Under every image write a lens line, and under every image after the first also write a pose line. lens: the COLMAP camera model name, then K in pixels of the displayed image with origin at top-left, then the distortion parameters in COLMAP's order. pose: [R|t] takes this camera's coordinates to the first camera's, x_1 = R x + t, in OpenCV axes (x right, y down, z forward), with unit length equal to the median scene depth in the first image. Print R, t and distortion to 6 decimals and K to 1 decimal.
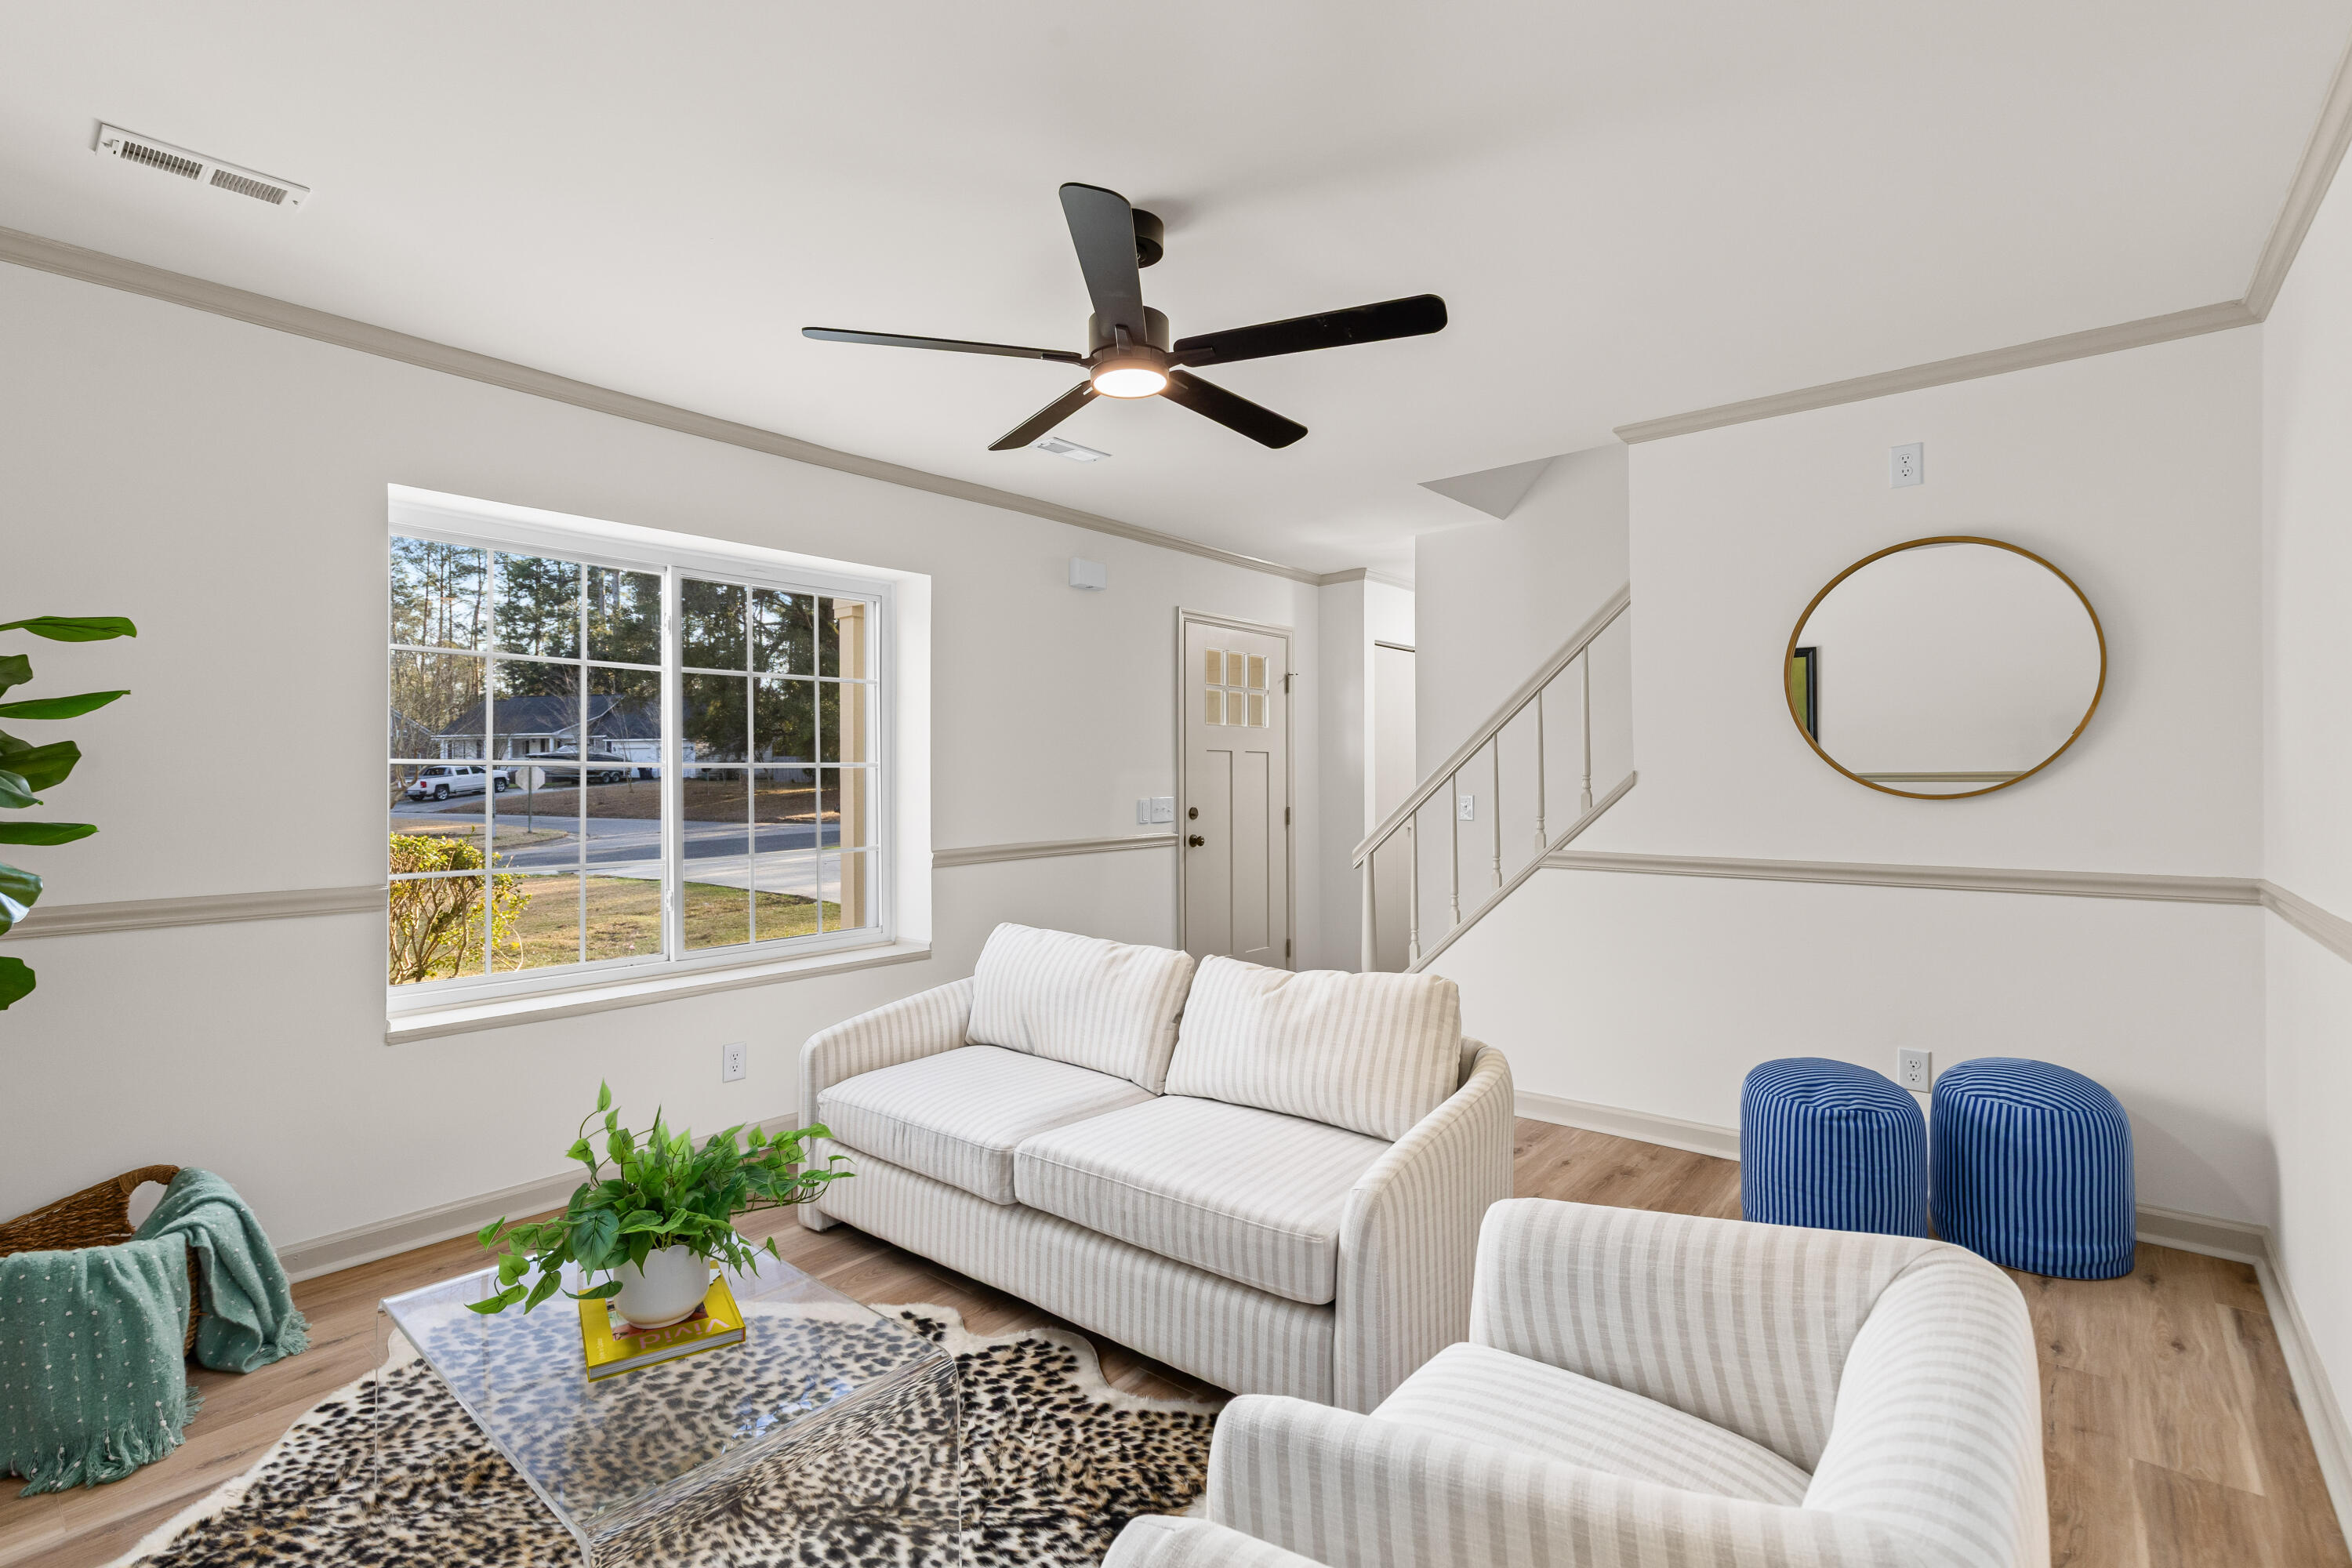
lens RADIAL K [[1057.8, 0, 1179.5], [0, 1057.8, 777.0], [0, 0, 1]] dist [0.002909, 0.000252]
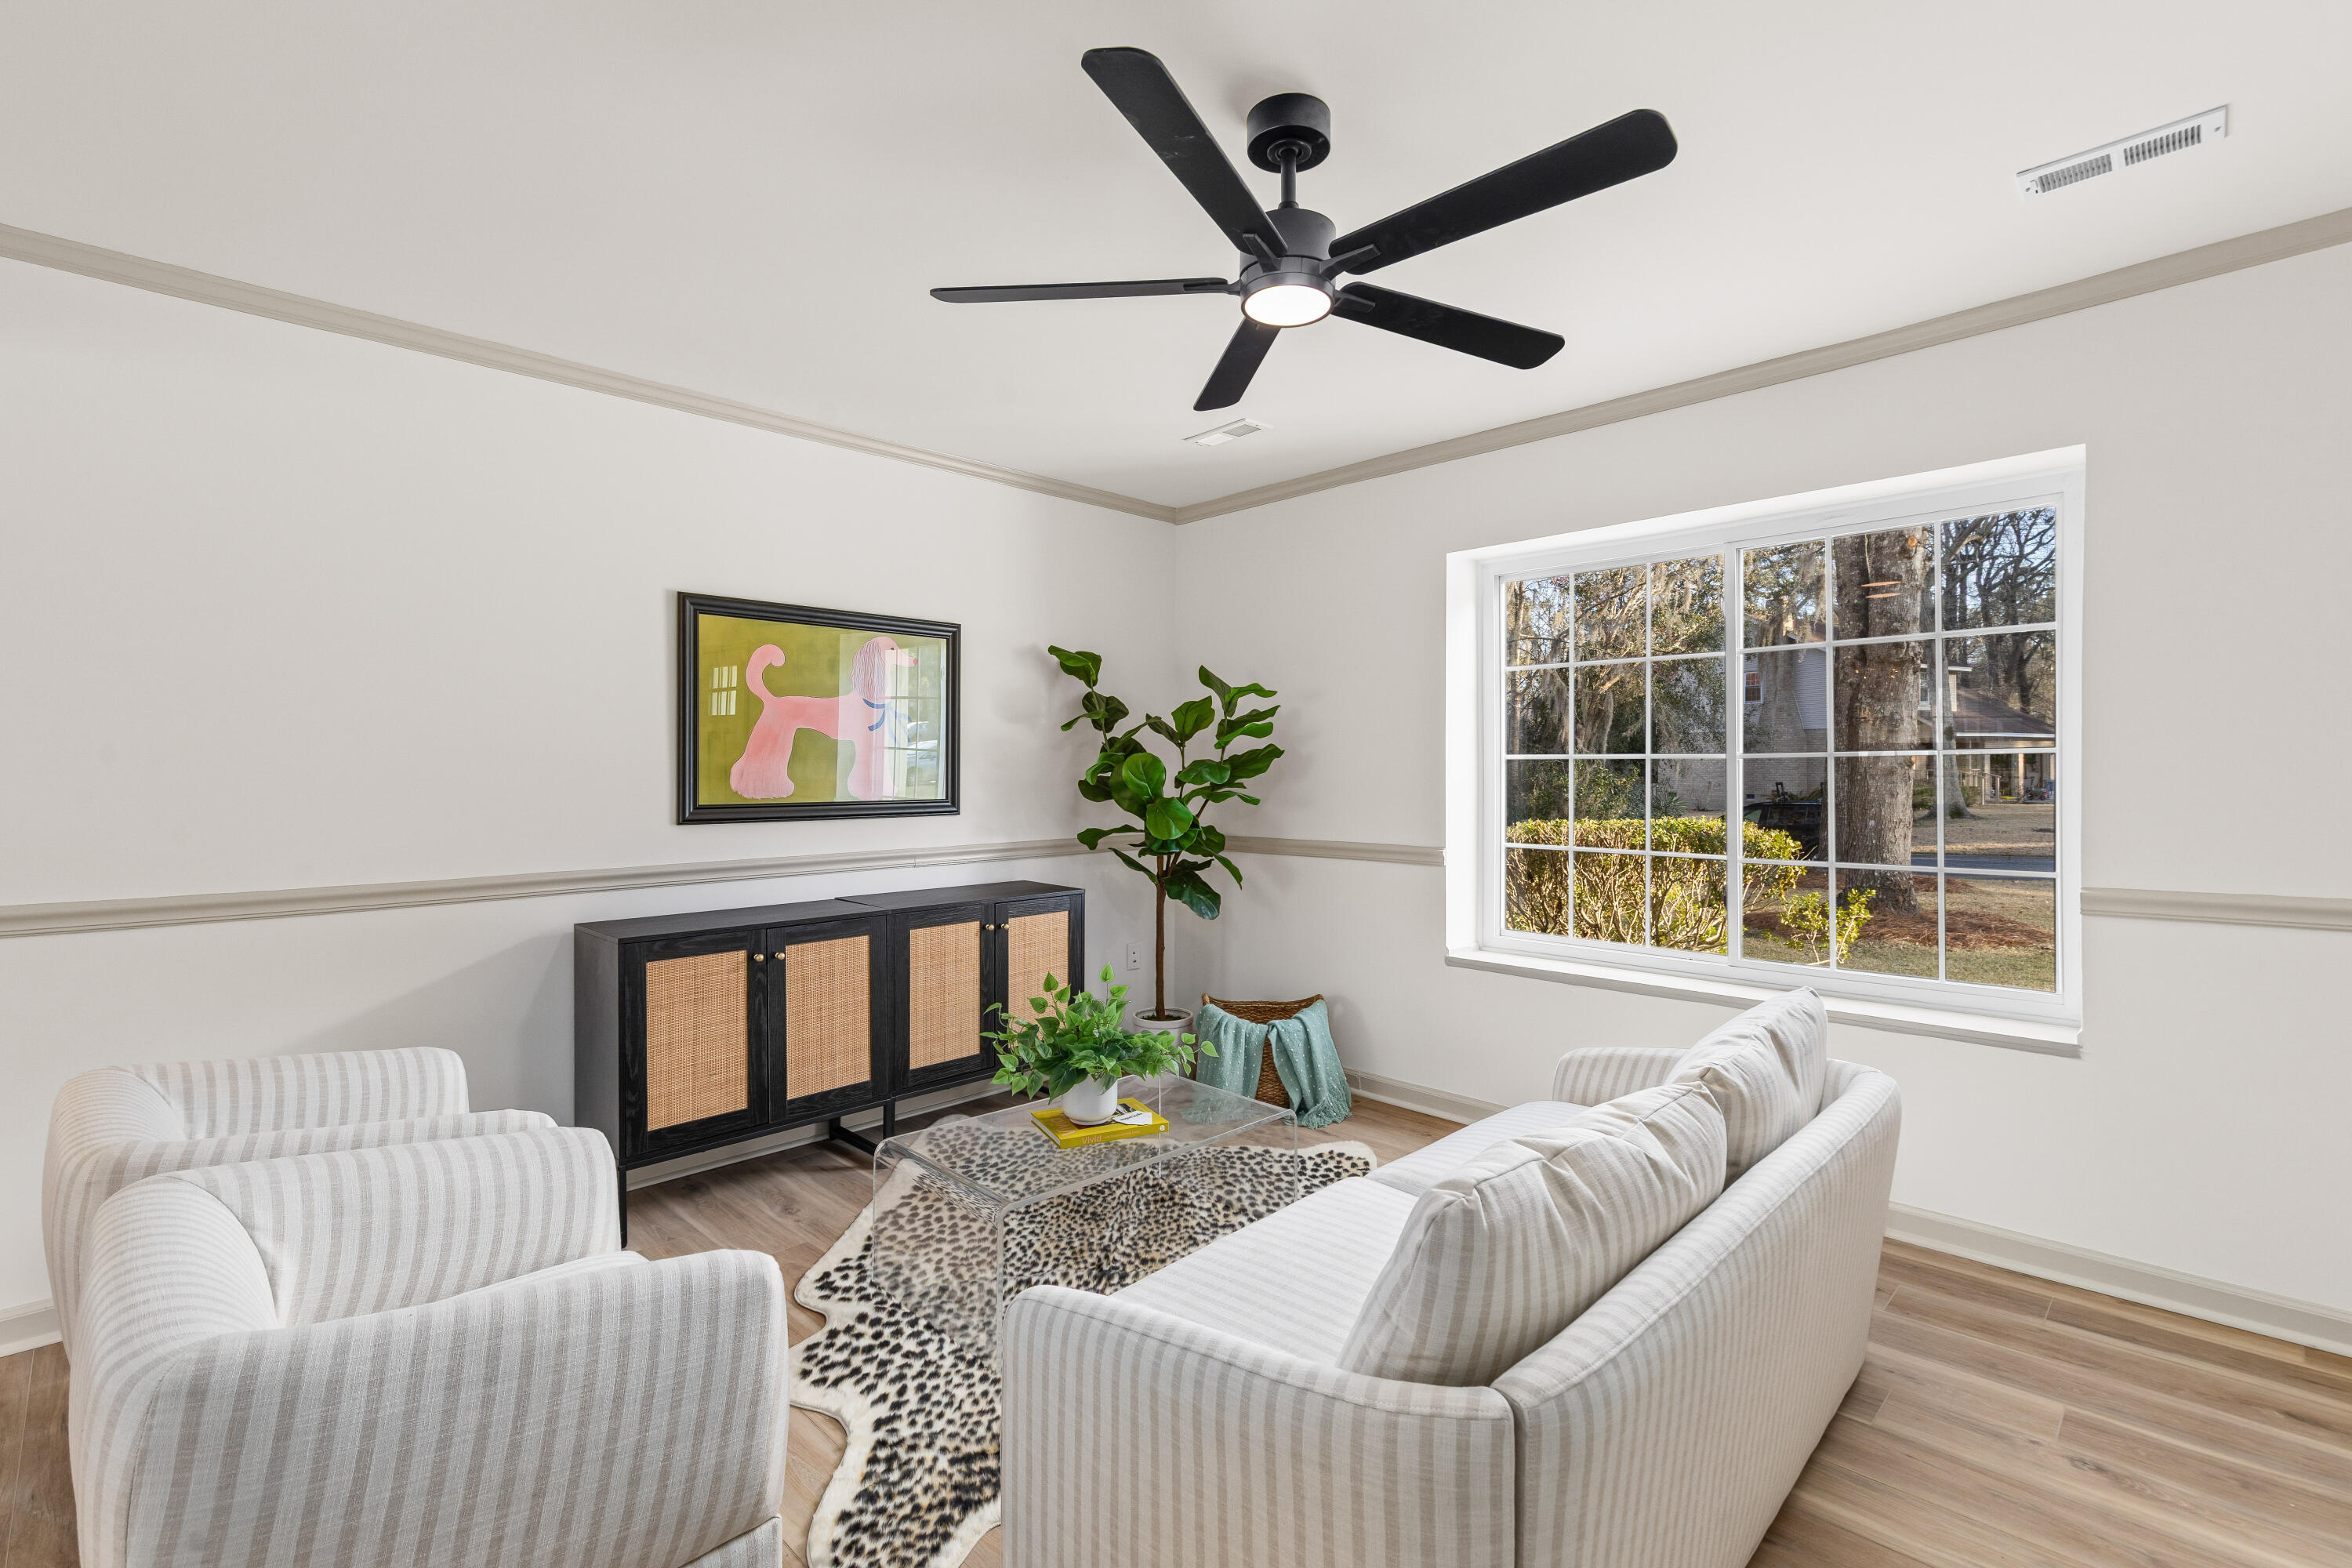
lens RADIAL K [[1057.8, 0, 1186.2], [0, 1057.8, 783.2], [0, 0, 1]] dist [0.002909, 0.000252]
pose [[-0.084073, 0.018192, -0.996293, 0.567819], [0.007648, 0.999816, 0.017611, -0.008940], [0.996430, -0.006139, -0.084197, 0.693631]]
